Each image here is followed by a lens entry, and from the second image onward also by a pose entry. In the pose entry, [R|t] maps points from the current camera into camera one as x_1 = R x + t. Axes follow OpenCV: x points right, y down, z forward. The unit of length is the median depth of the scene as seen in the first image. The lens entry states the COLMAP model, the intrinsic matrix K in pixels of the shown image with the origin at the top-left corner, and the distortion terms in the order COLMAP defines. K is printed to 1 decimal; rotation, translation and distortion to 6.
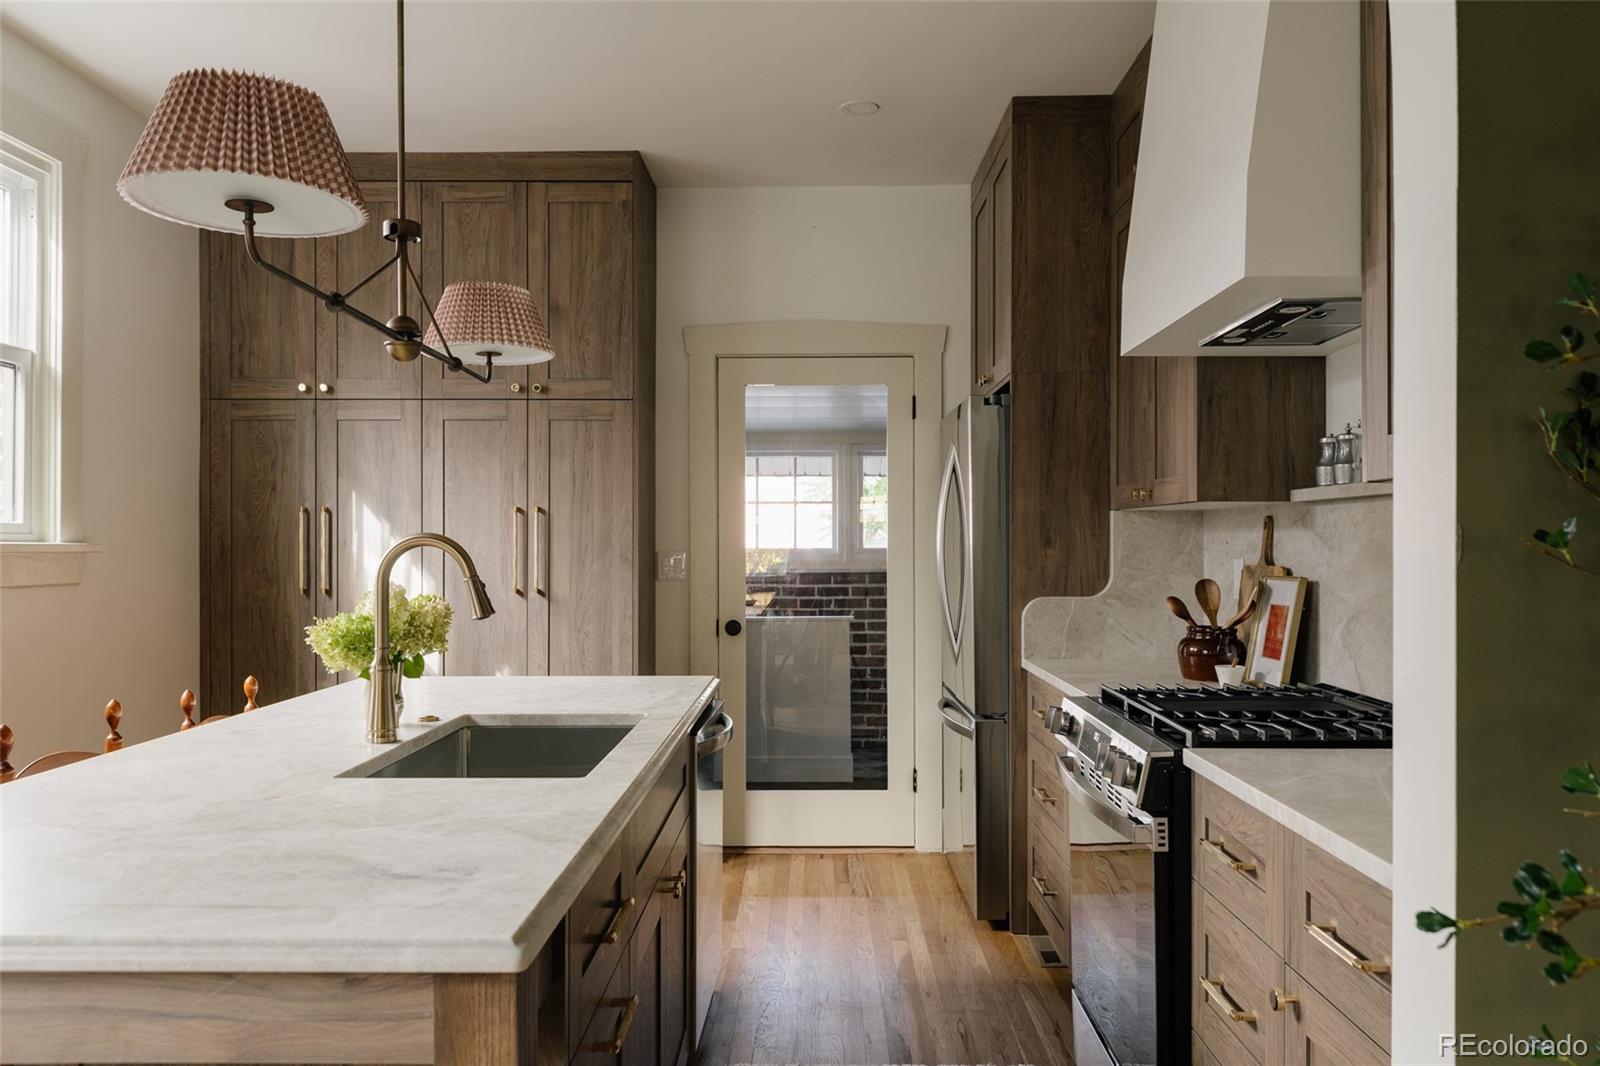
lens RADIAL K [[1201.5, 0, 802.7], [0, 1201.5, 540.0], [0, 0, 1]] dist [0.007097, -0.010178]
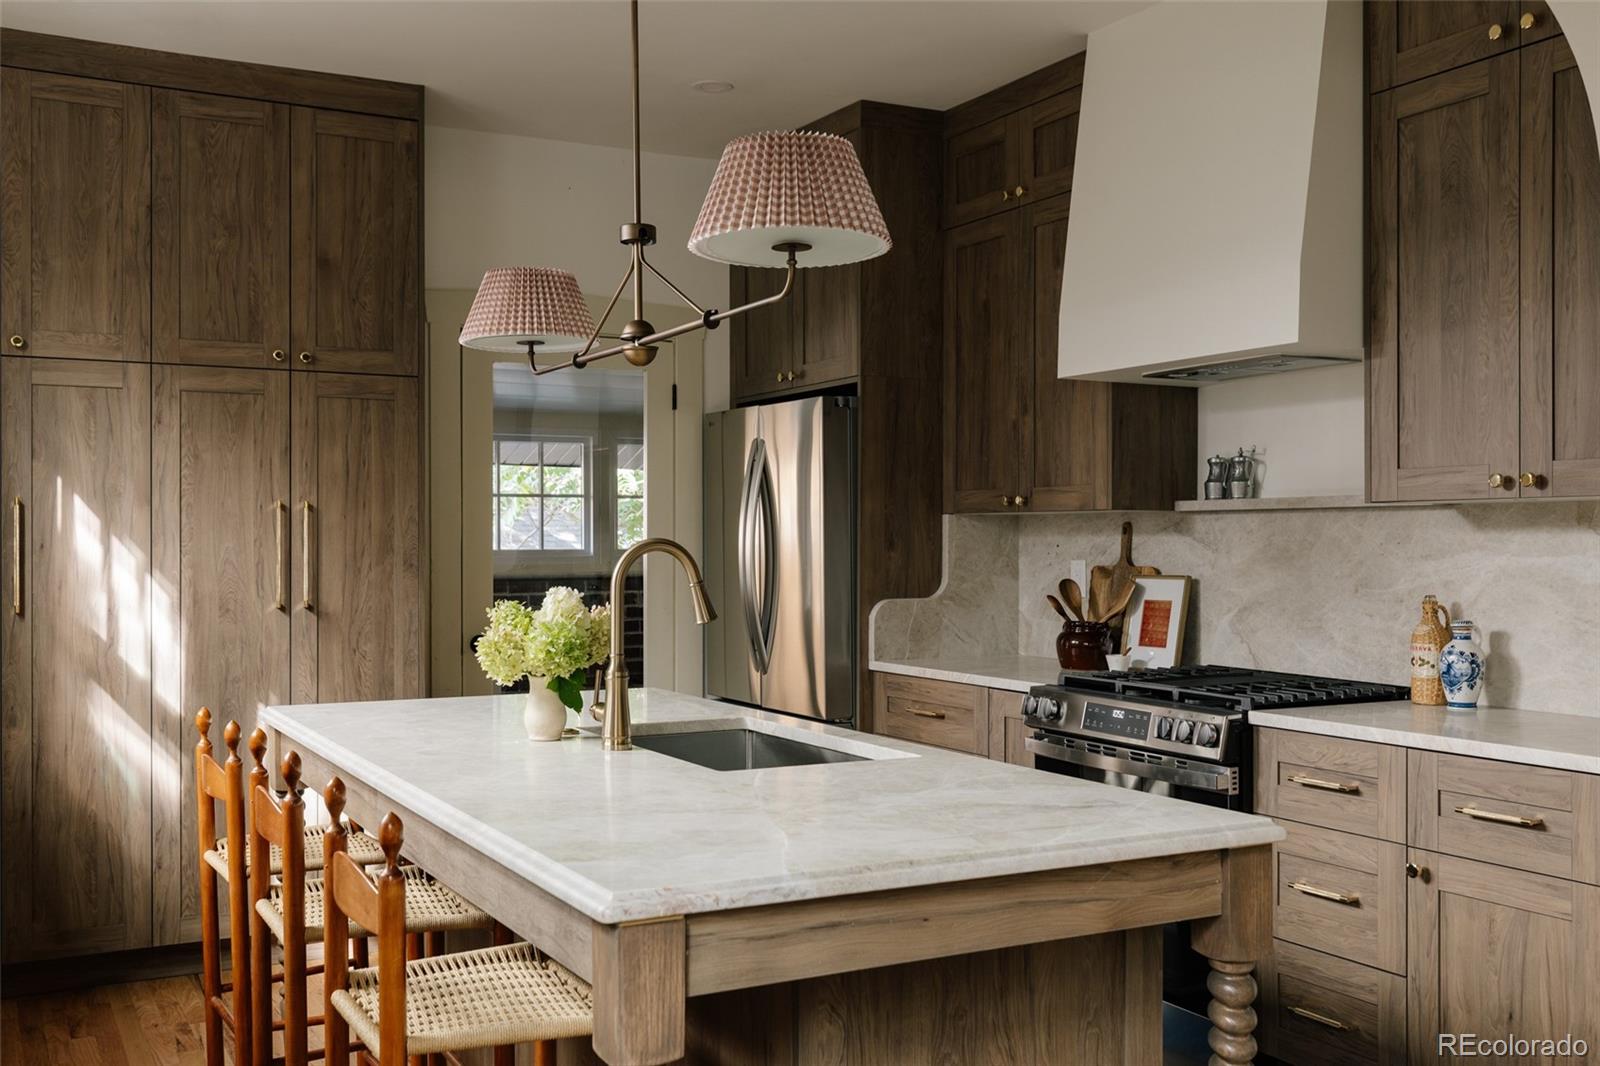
lens RADIAL K [[1576.8, 0, 800.7], [0, 1576.8, 537.7], [0, 0, 1]] dist [-0.005647, 0.000000]
pose [[0.873602, 0.002149, 0.486637, -0.450703], [-0.002259, 0.999997, -0.000360, -0.003336], [-0.486637, -0.000785, 0.873604, -0.107933]]
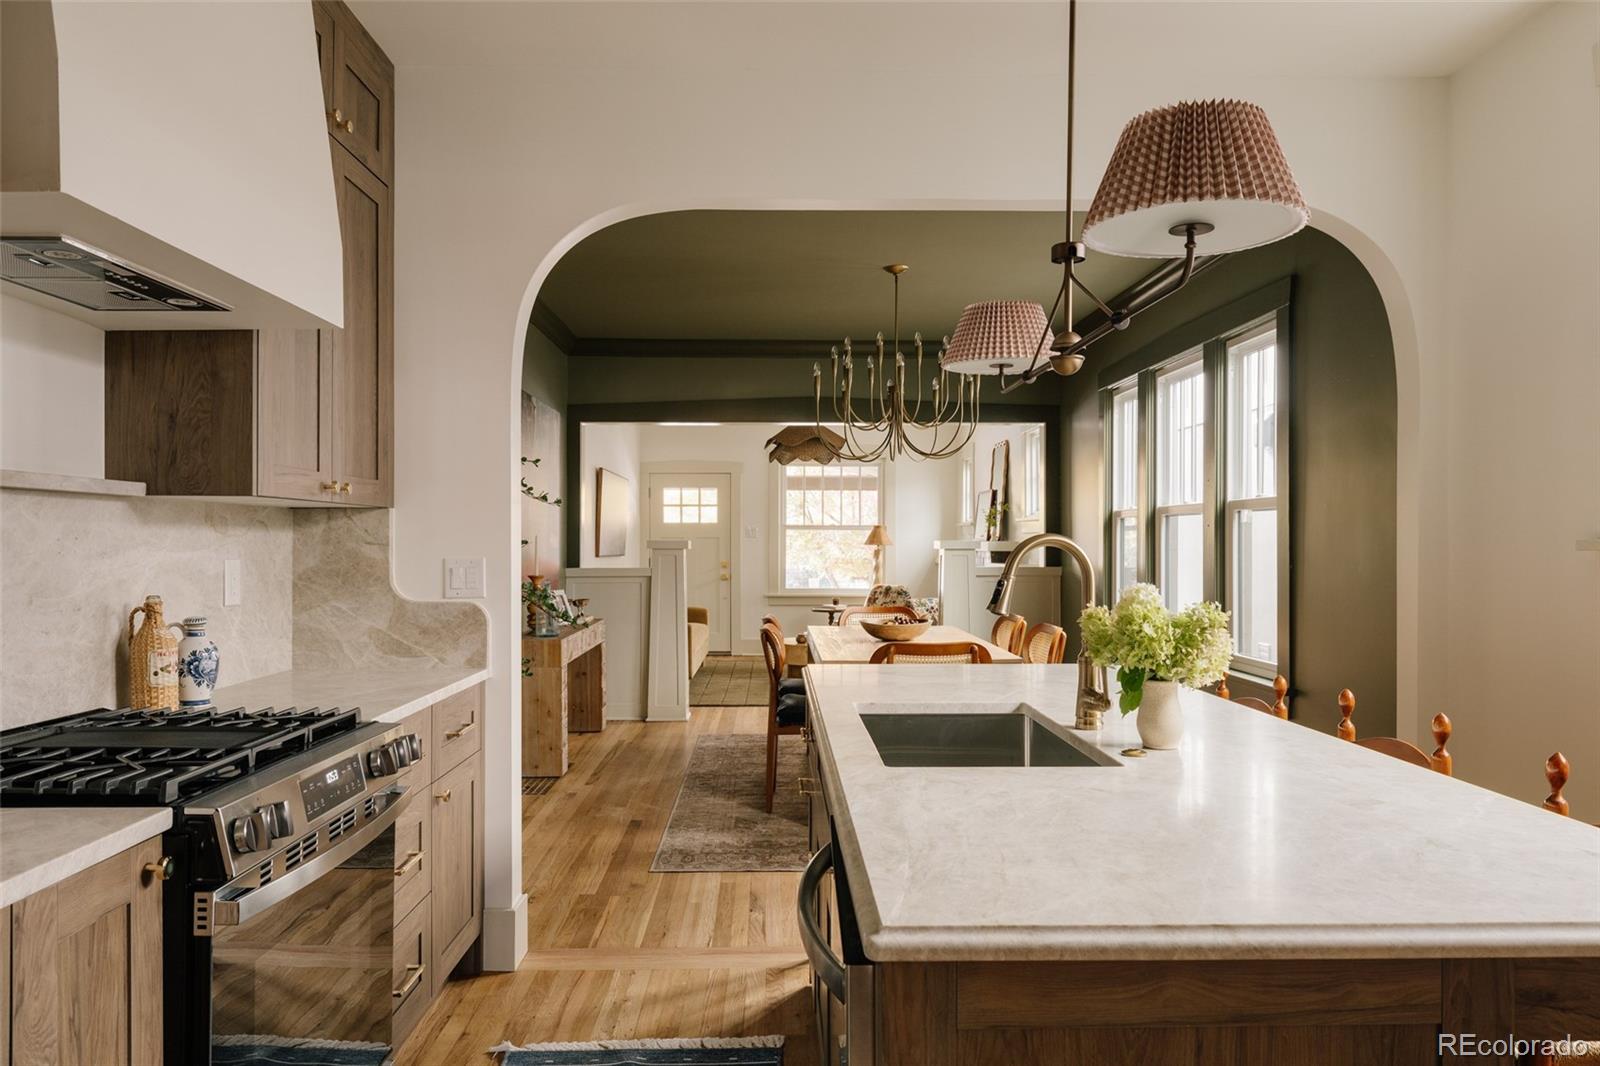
lens RADIAL K [[1051.9, 0, 799.7], [0, 1051.9, 539.4], [0, 0, 1]] dist [0.000797, 0.000313]
pose [[-0.999222, 0.000410, -0.039434, -0.029008], [0.000615, 0.999986, -0.005173, 0.001901], [0.039432, -0.005194, -0.999209, 1.024114]]
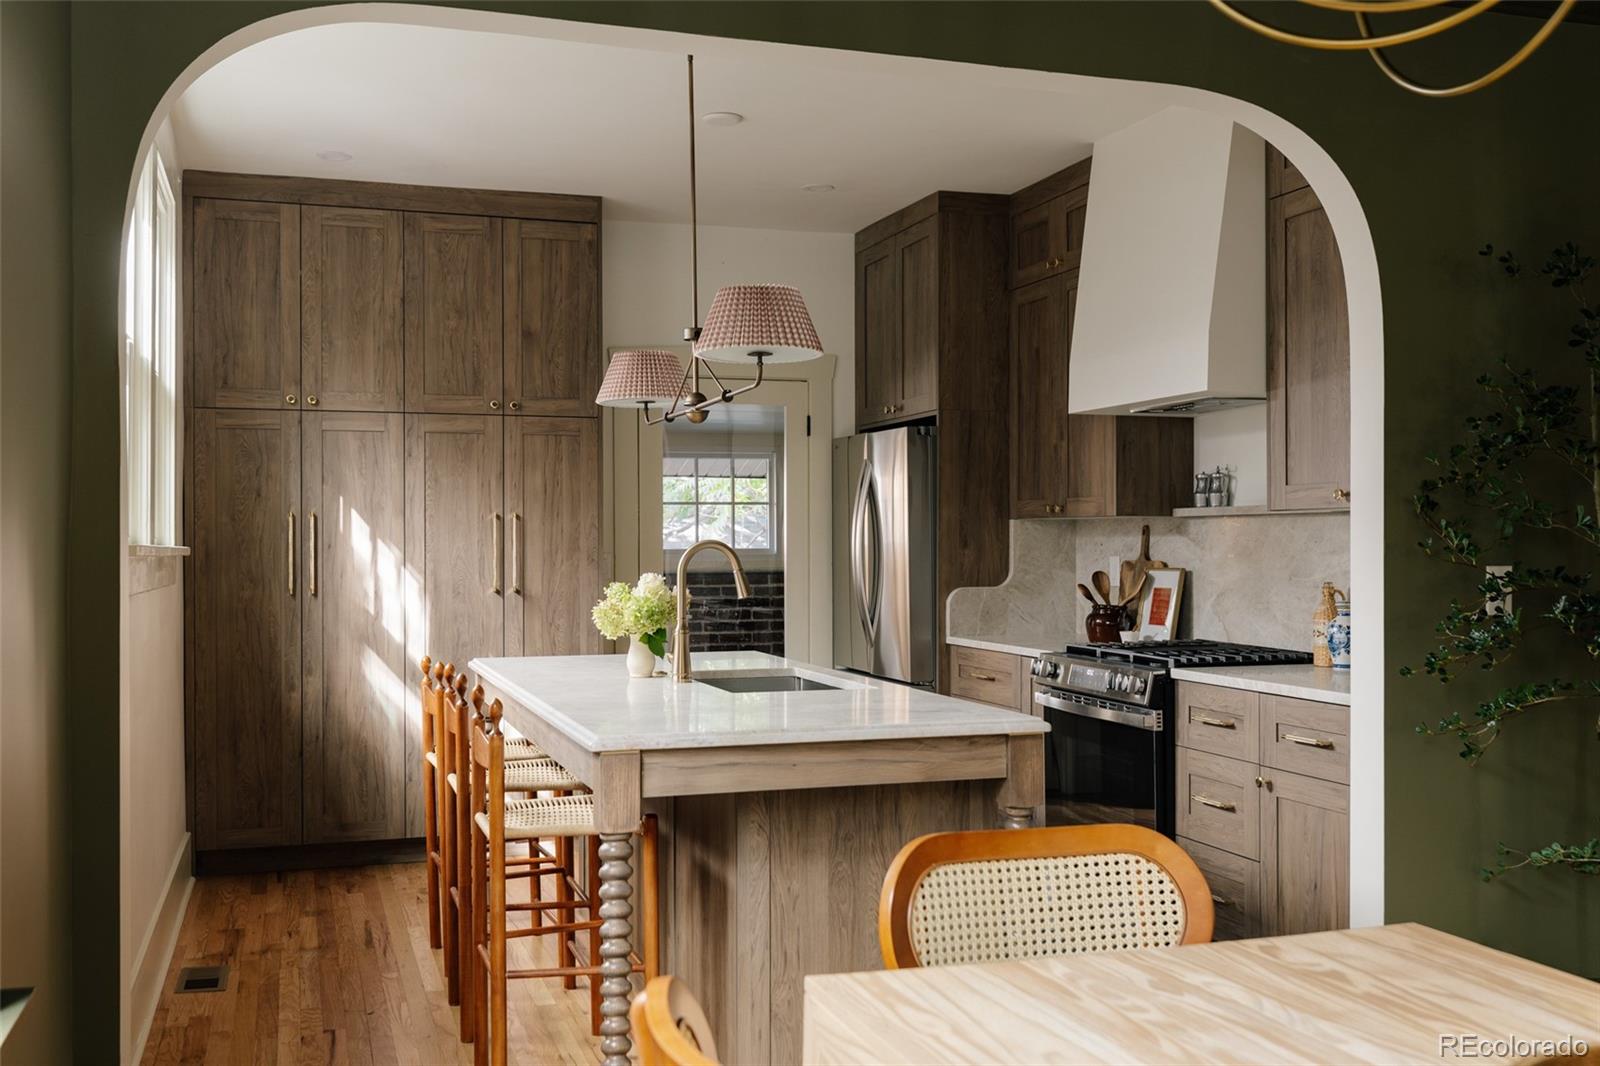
lens RADIAL K [[1576.8, 0, 794.4], [0, 1576.8, 534.4], [0, 0, 1]] dist [-0.005647, 0.000000]
pose [[0.946361, 0.000251, 0.323112, -0.446301], [0.000574, 0.999997, -0.002457, -0.004122], [-0.323111, 0.002511, 0.946358, -0.456030]]
